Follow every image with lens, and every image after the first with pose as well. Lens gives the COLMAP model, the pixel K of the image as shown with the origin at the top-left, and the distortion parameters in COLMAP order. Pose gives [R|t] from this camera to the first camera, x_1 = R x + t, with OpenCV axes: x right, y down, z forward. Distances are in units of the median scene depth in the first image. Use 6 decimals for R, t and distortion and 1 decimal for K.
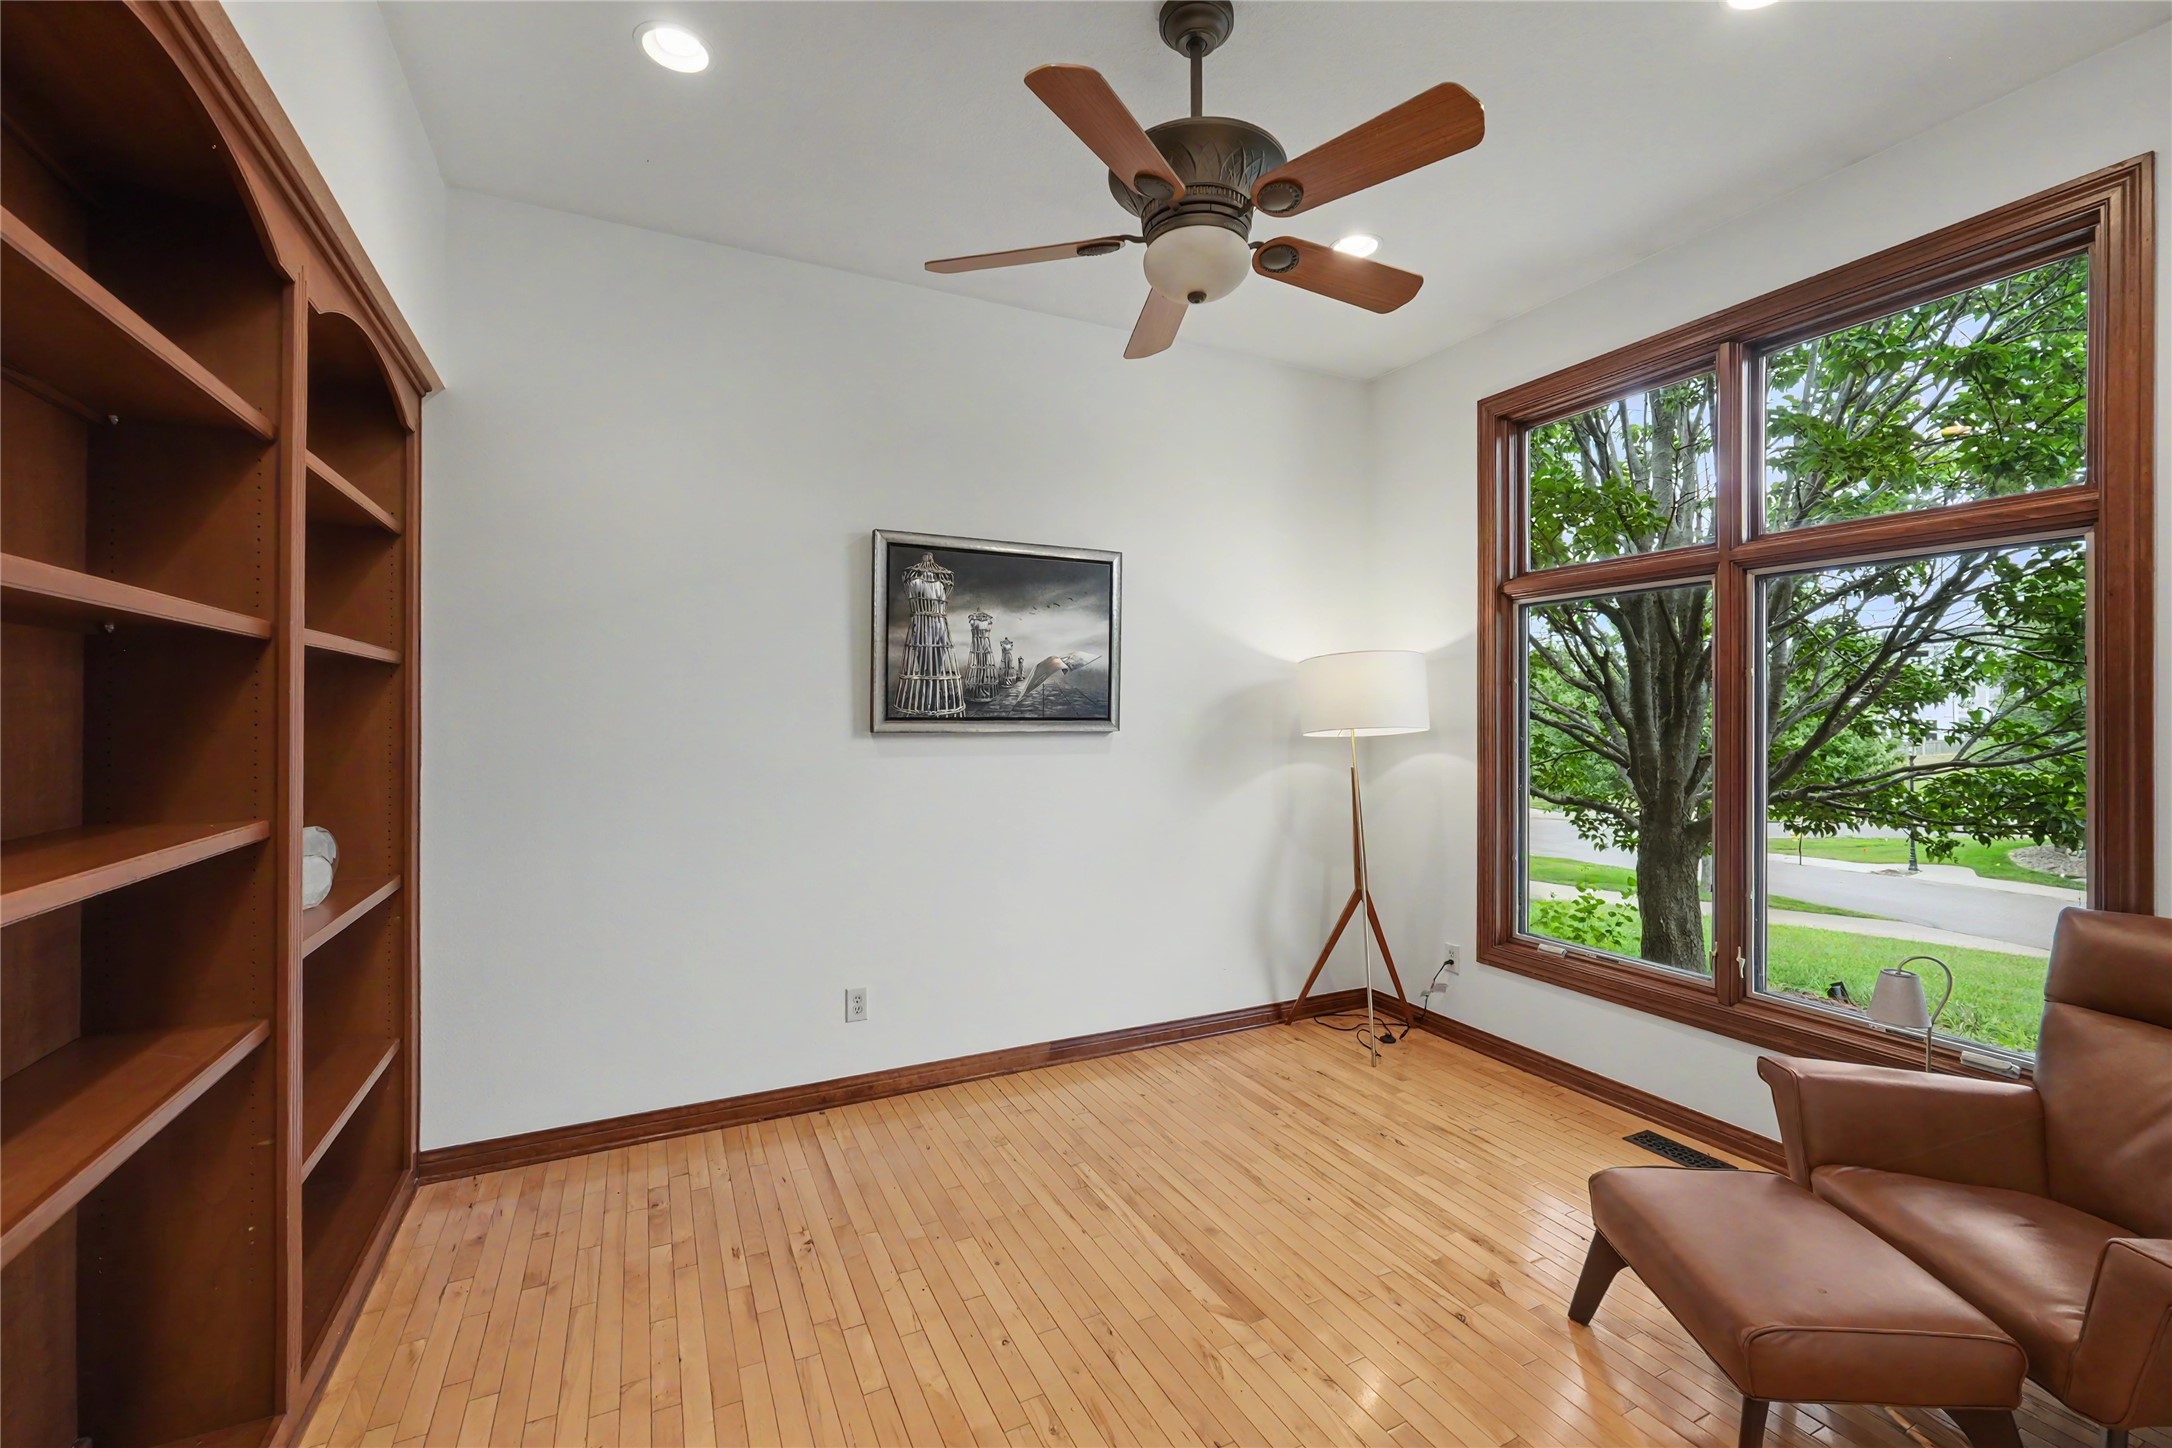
lens RADIAL K [[904.6, 0, 1088.9], [0, 904.6, 715.3], [0, 0, 1]] dist [-0.000297, 0.000364]
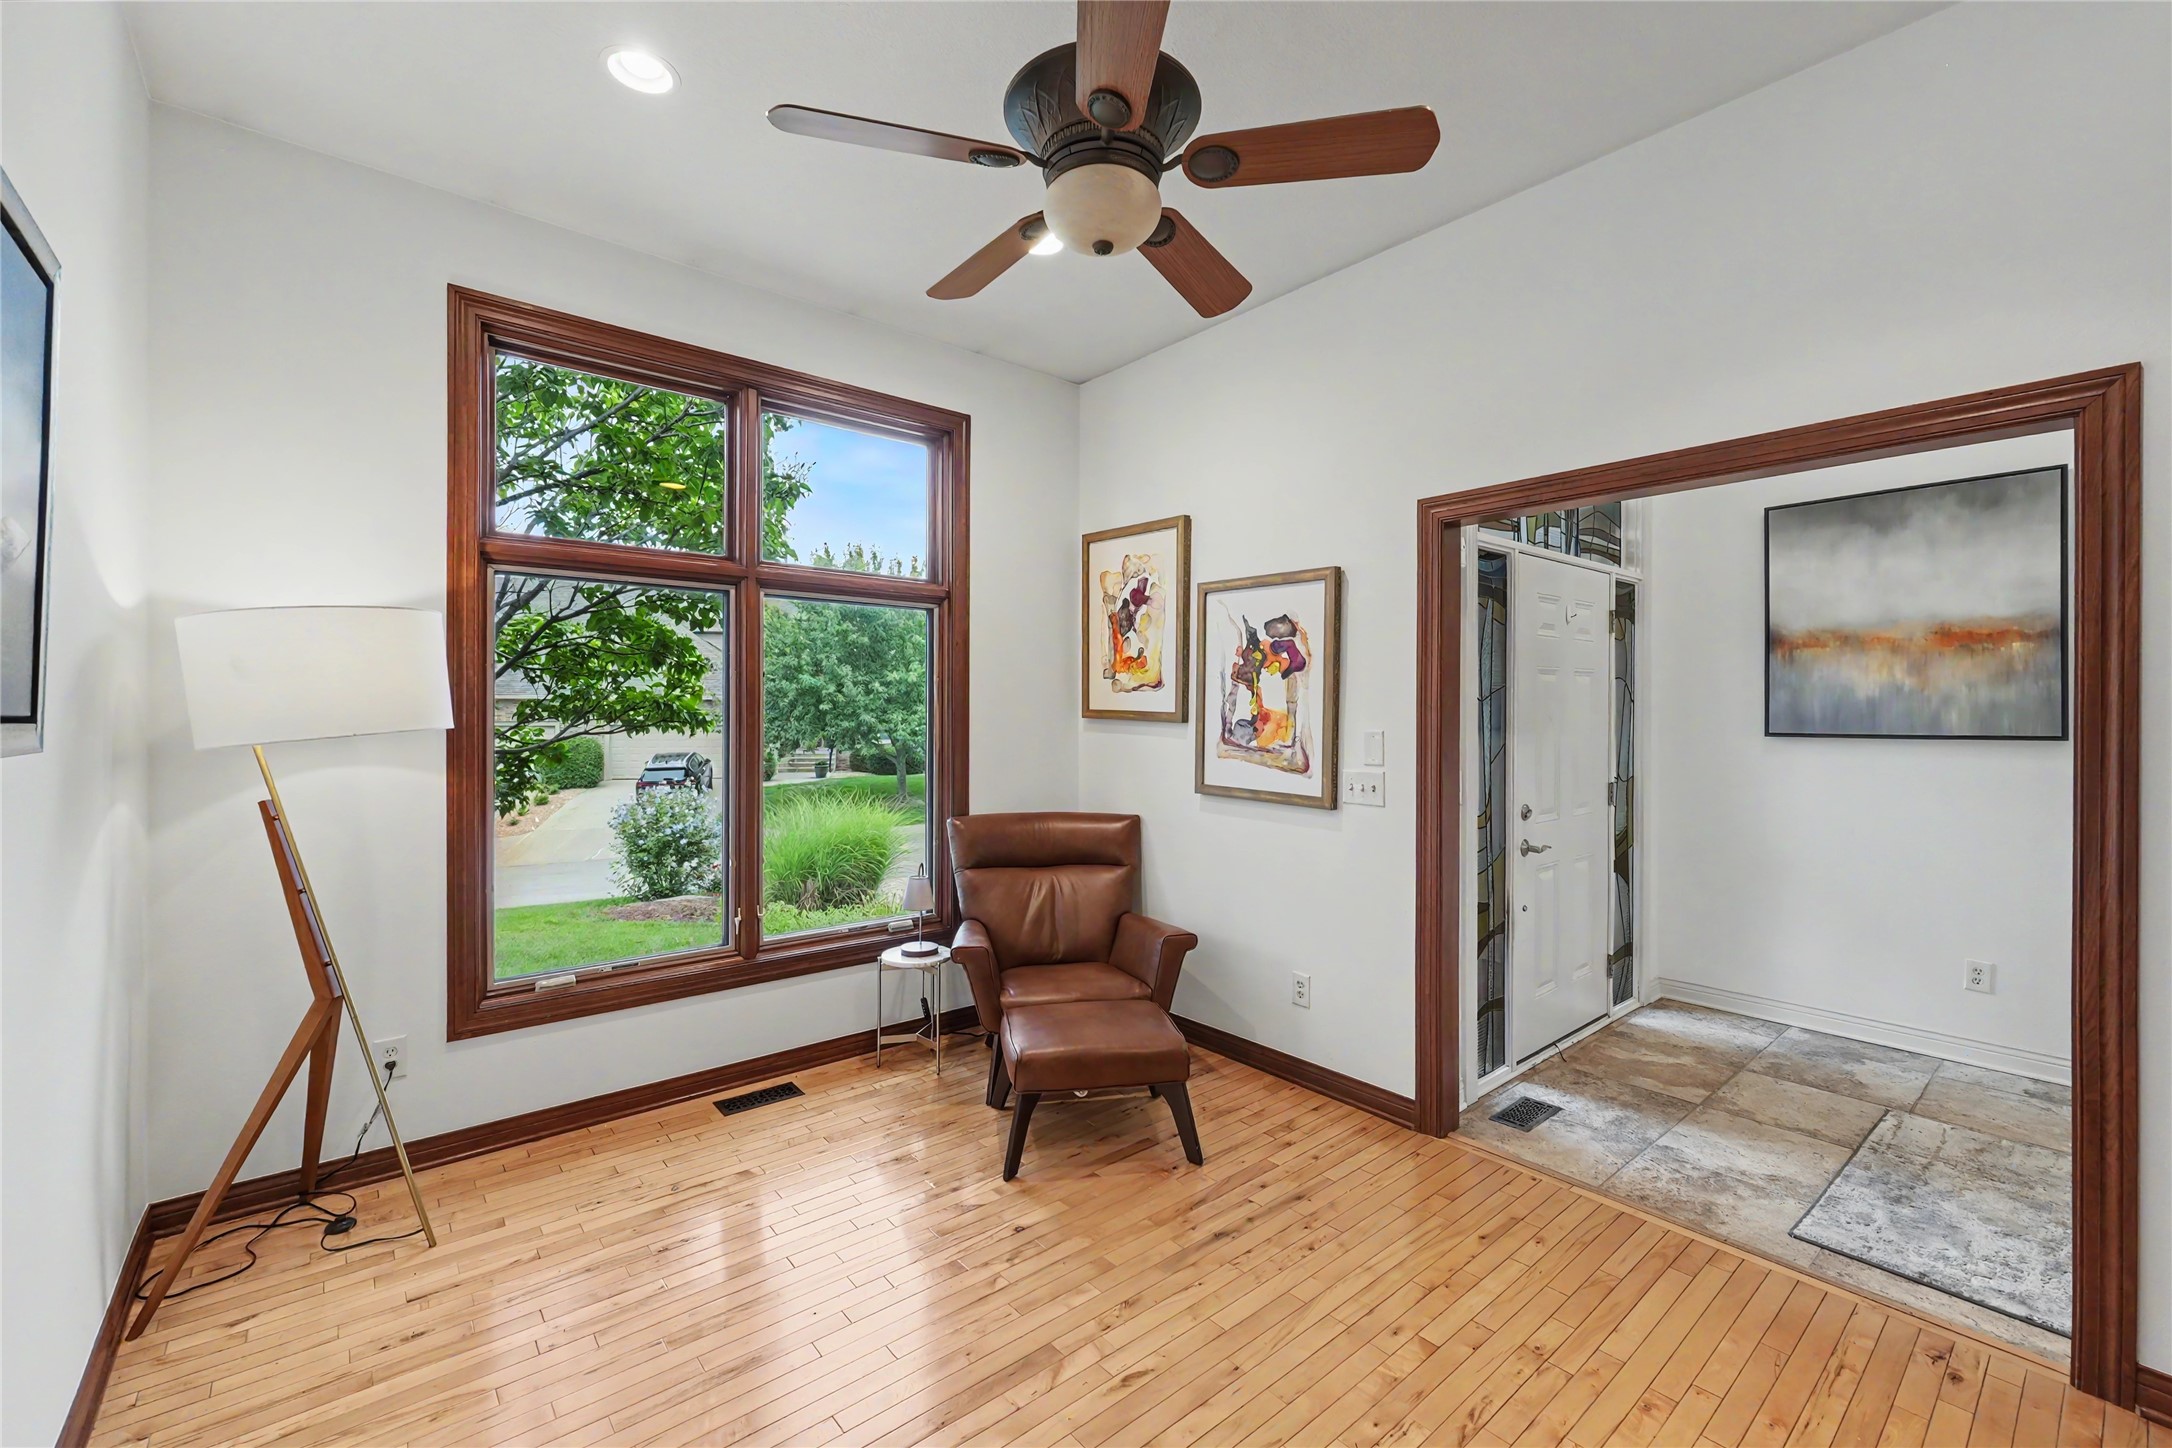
lens RADIAL K [[904.6, 0, 1085.8], [0, 904.6, 717.9], [0, 0, 1]] dist [-0.000297, 0.000364]
pose [[-0.230136, -0.013591, 0.973064, -0.461570], [-0.004741, 0.999906, 0.012845, -0.006640], [-0.973147, -0.001657, -0.230179, 0.743068]]
